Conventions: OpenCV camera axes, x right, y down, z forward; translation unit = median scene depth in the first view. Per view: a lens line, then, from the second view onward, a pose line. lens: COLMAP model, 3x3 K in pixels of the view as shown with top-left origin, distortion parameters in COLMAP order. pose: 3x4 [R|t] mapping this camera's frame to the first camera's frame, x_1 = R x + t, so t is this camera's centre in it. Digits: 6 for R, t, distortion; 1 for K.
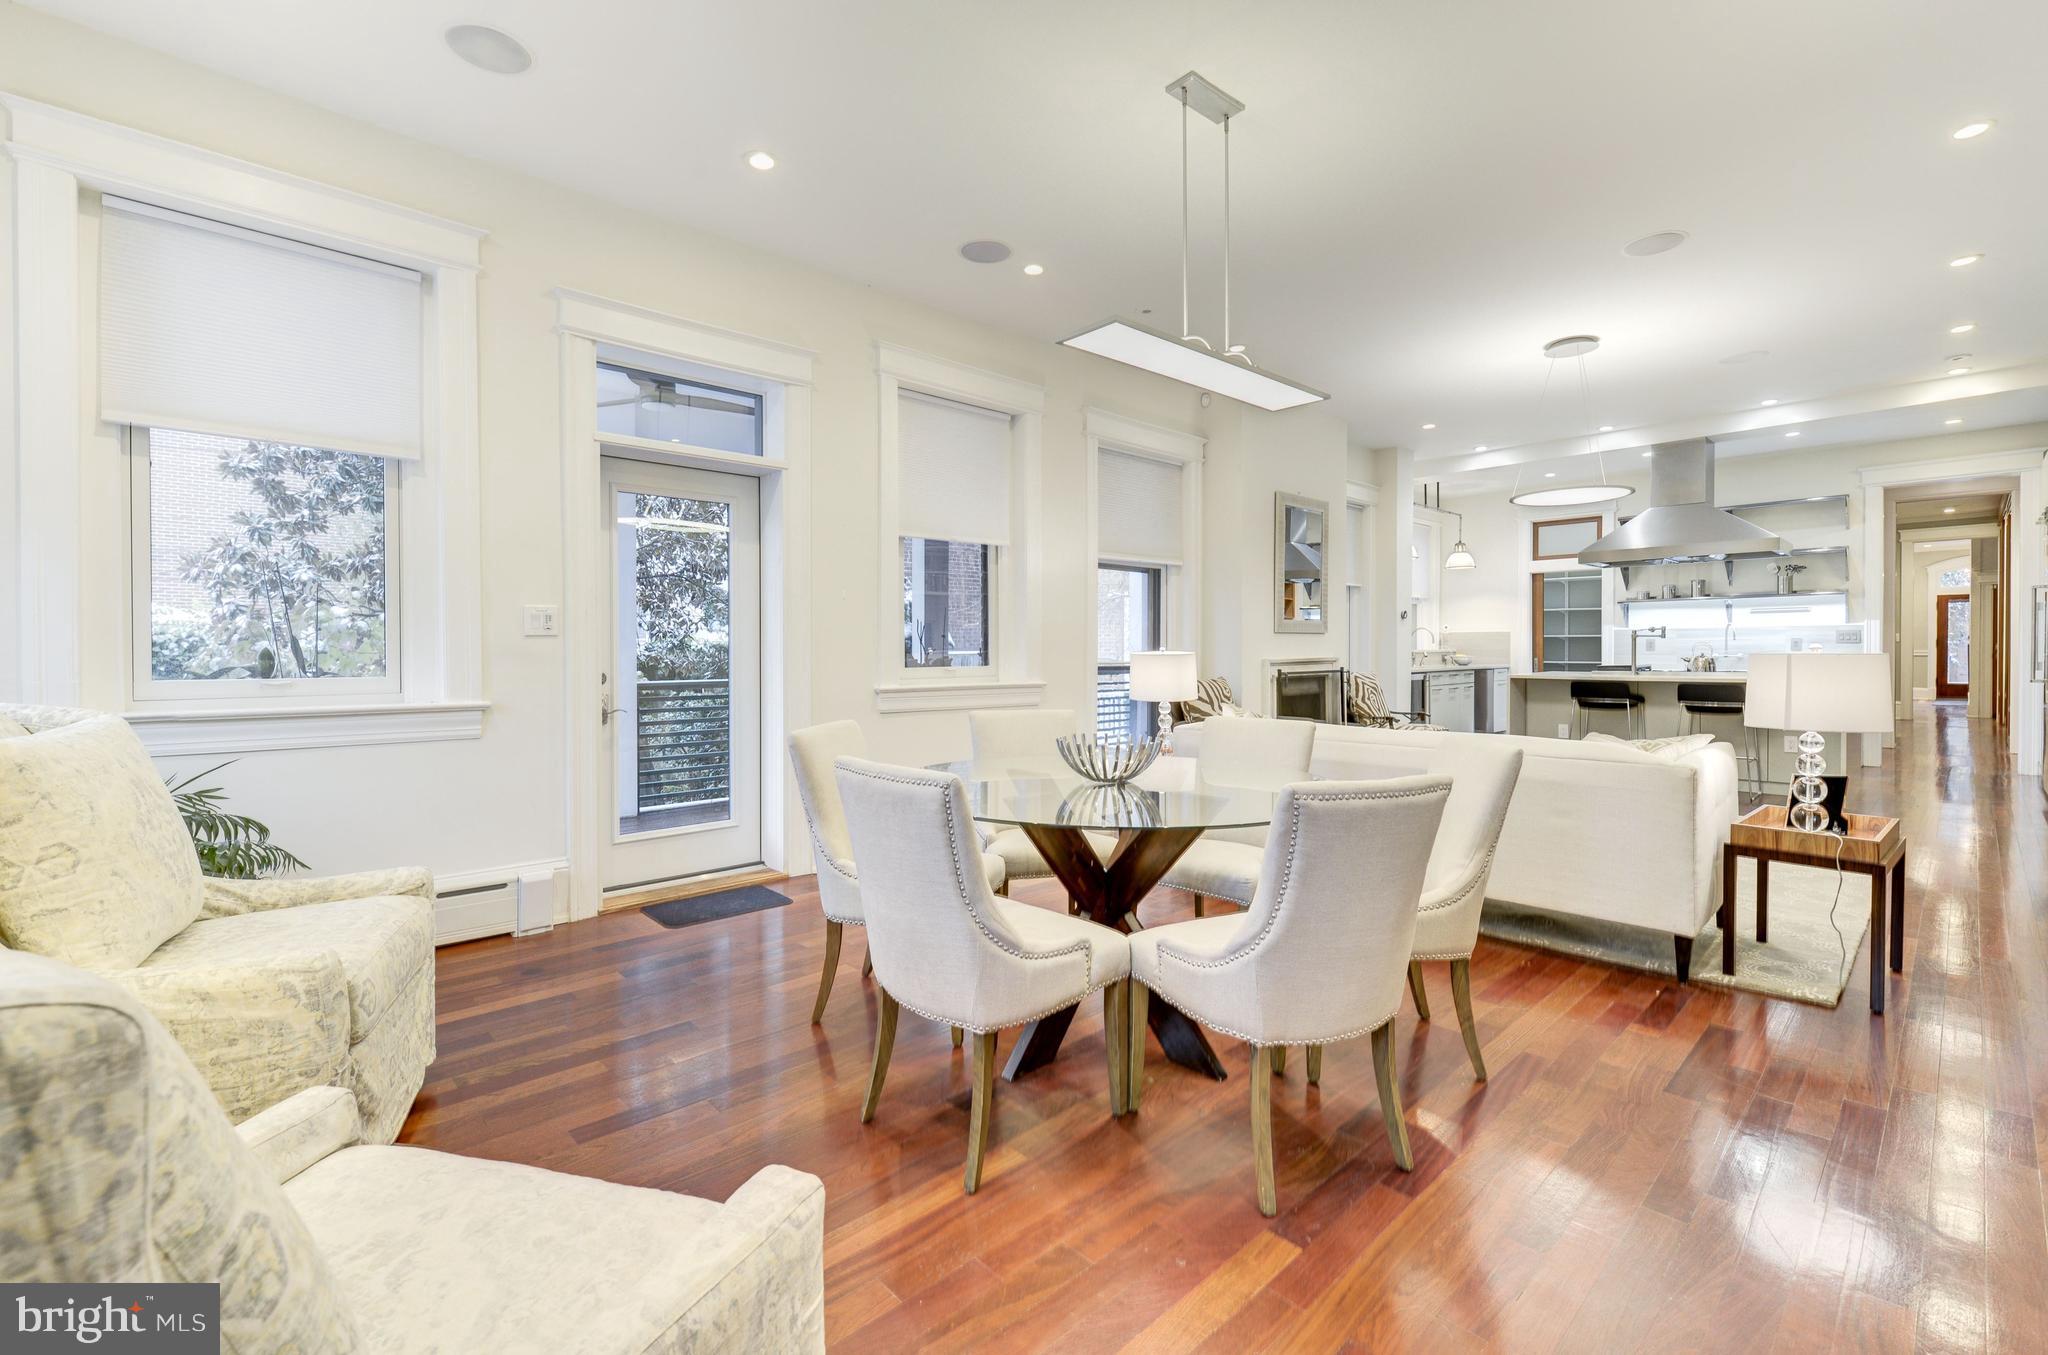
lens RADIAL K [[883.1, 0, 983.5], [0, 883.1, 667.1], [0, 0, 1]] dist [-0.001613, -0.001376]
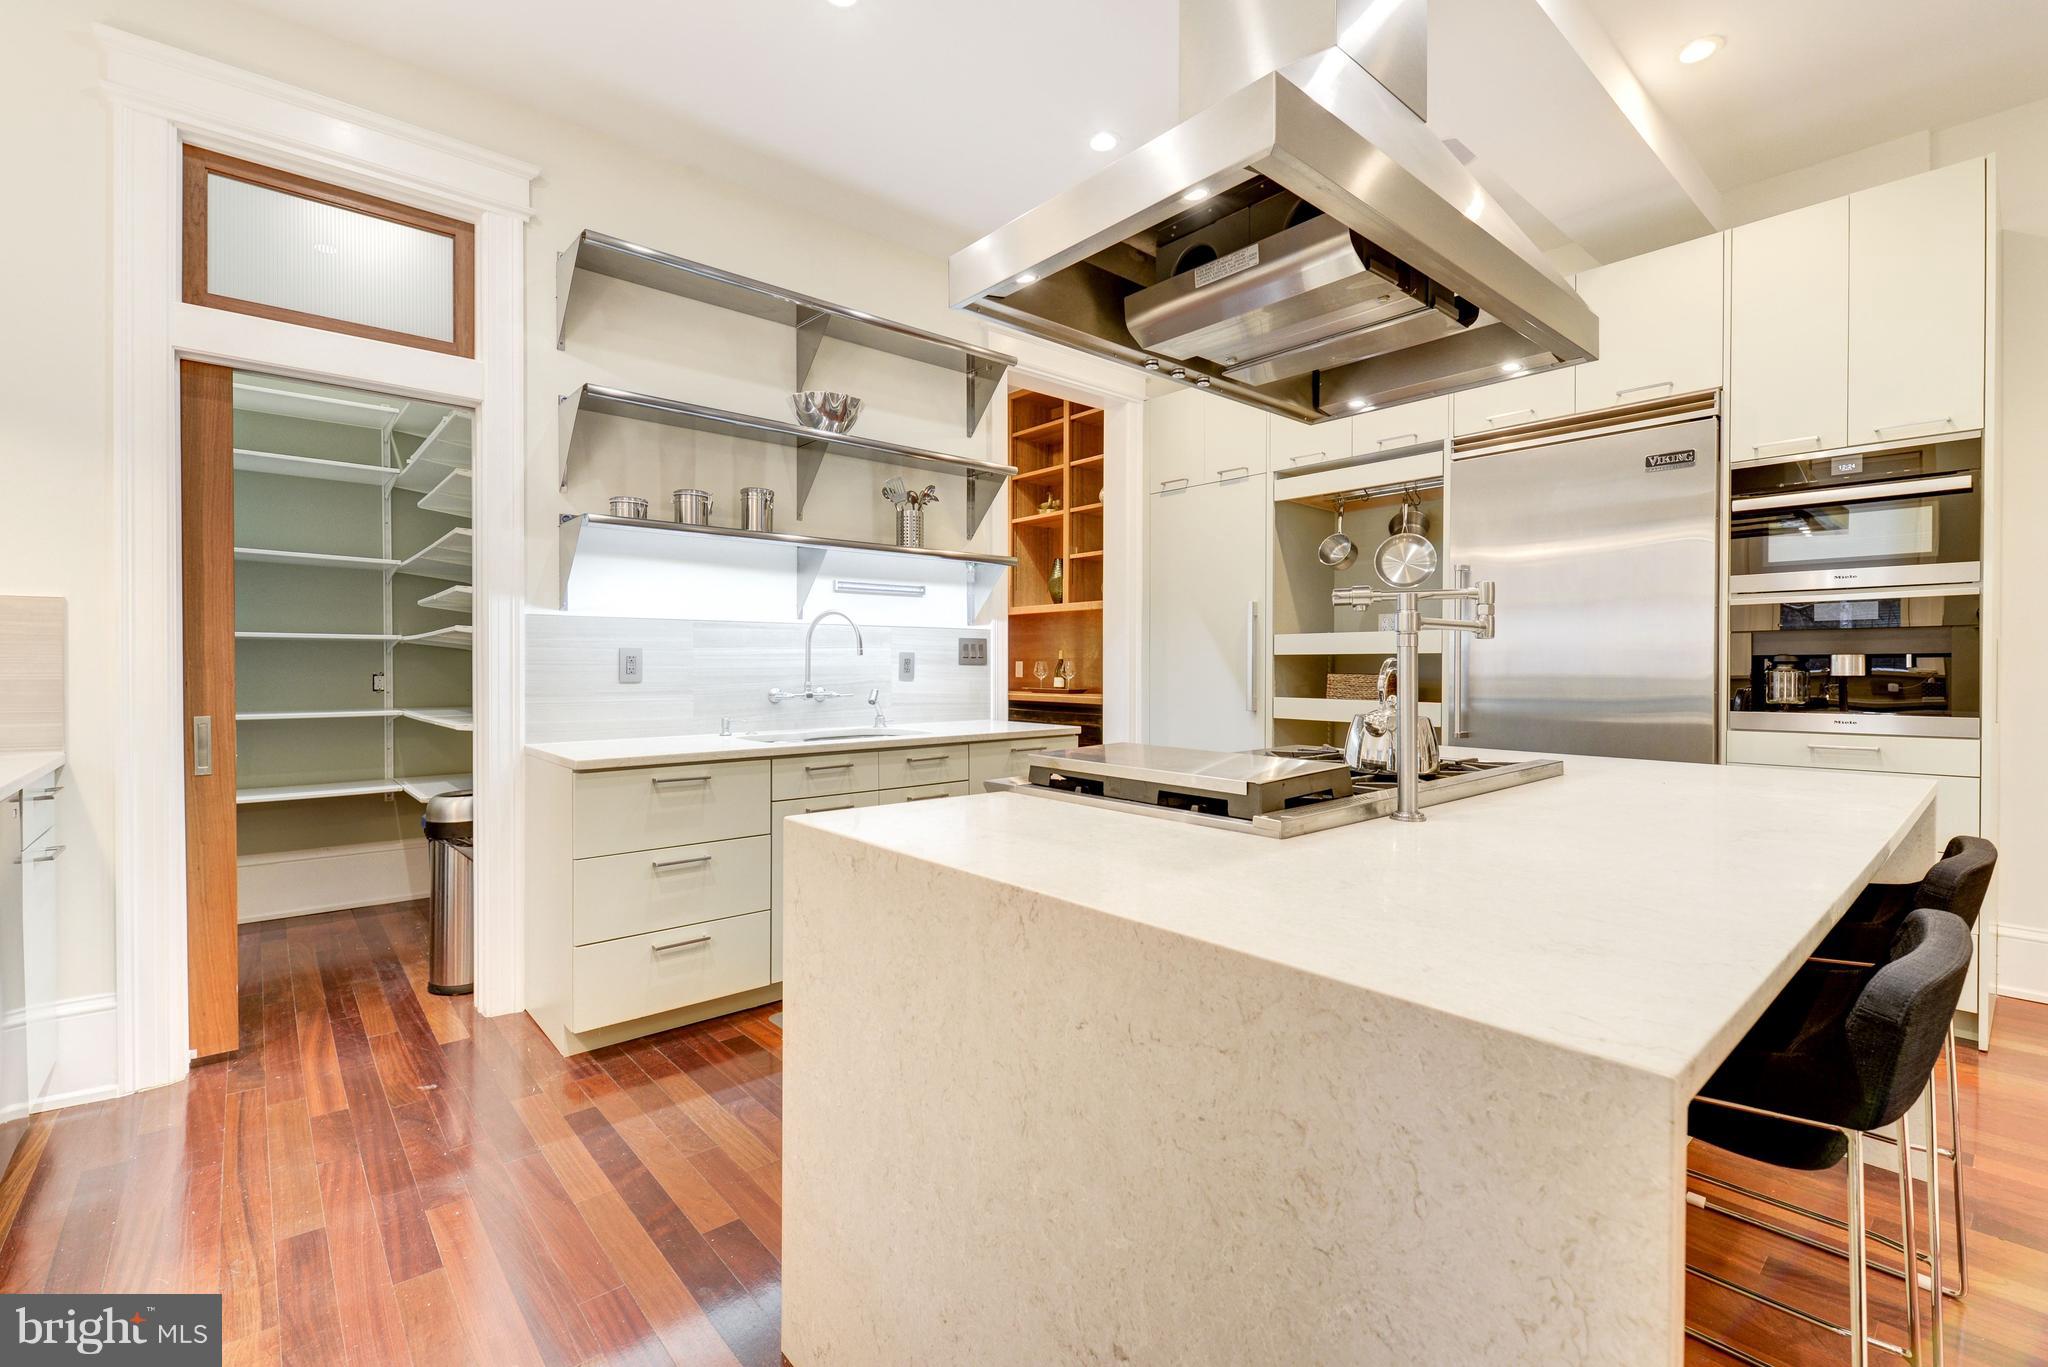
lens RADIAL K [[884.1, 0, 1021.5], [0, 884.1, 676.5], [0, 0, 1]] dist [0.010162, -0.007585]
pose [[-0.005428, -0.004875, 0.999973, 0.468690], [0.020934, 0.999768, 0.004988, -0.021938], [-0.999766, 0.020961, -0.005325, 0.950288]]
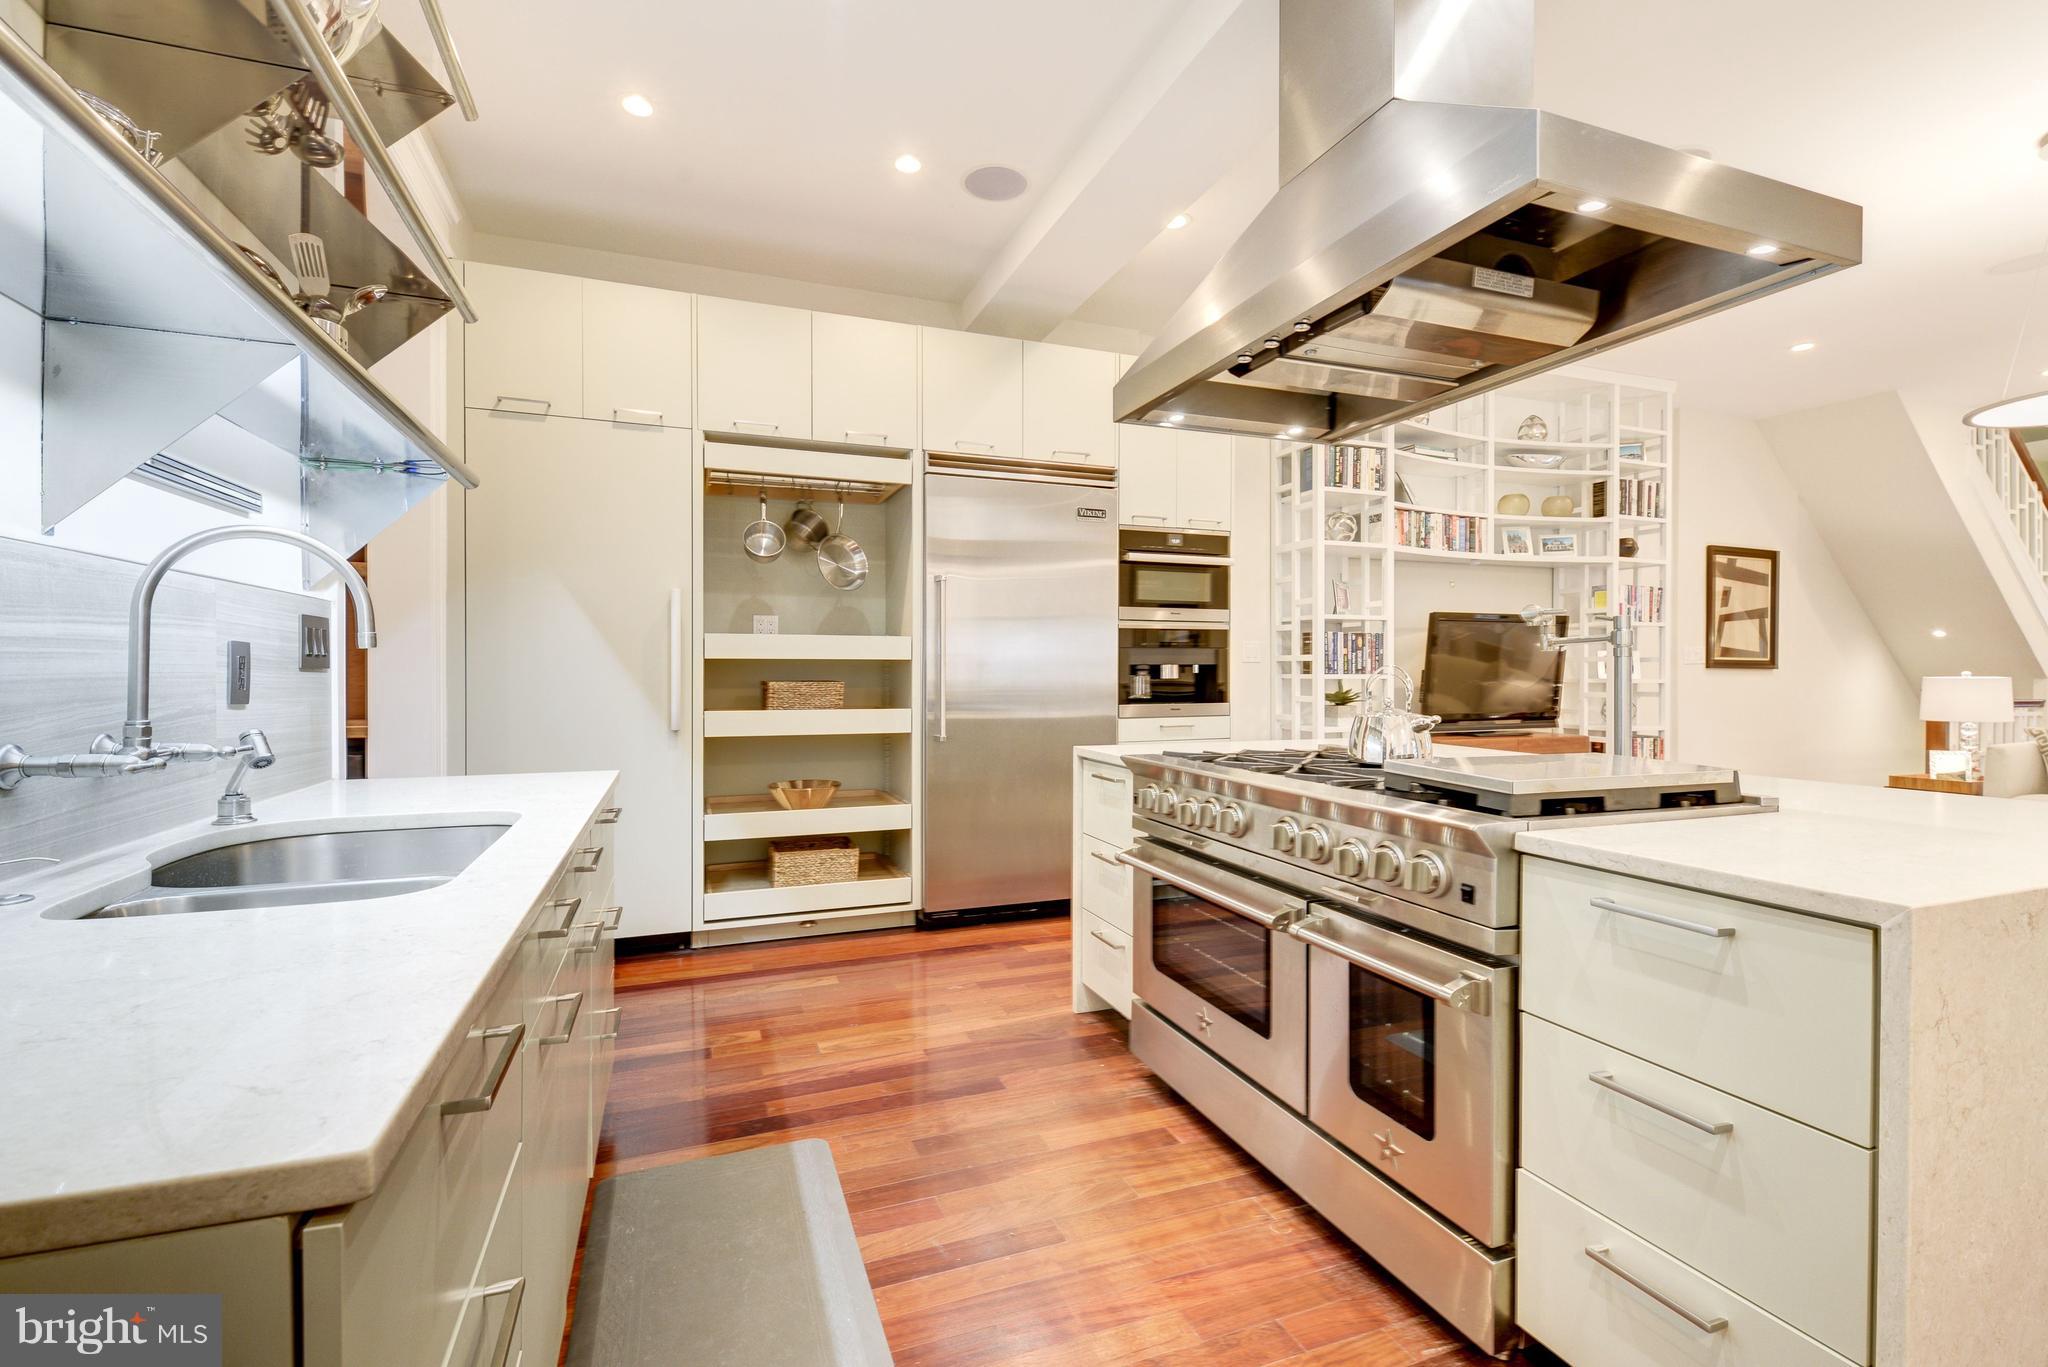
lens RADIAL K [[884.1, 0, 1019.8], [0, 884.1, 678.2], [0, 0, 1]] dist [0.010162, -0.007585]
pose [[-0.931422, 0.005620, 0.363898, 0.695863], [0.015133, 0.999614, 0.023295, -0.027302], [-0.363627, 0.027204, -0.931147, 1.133247]]
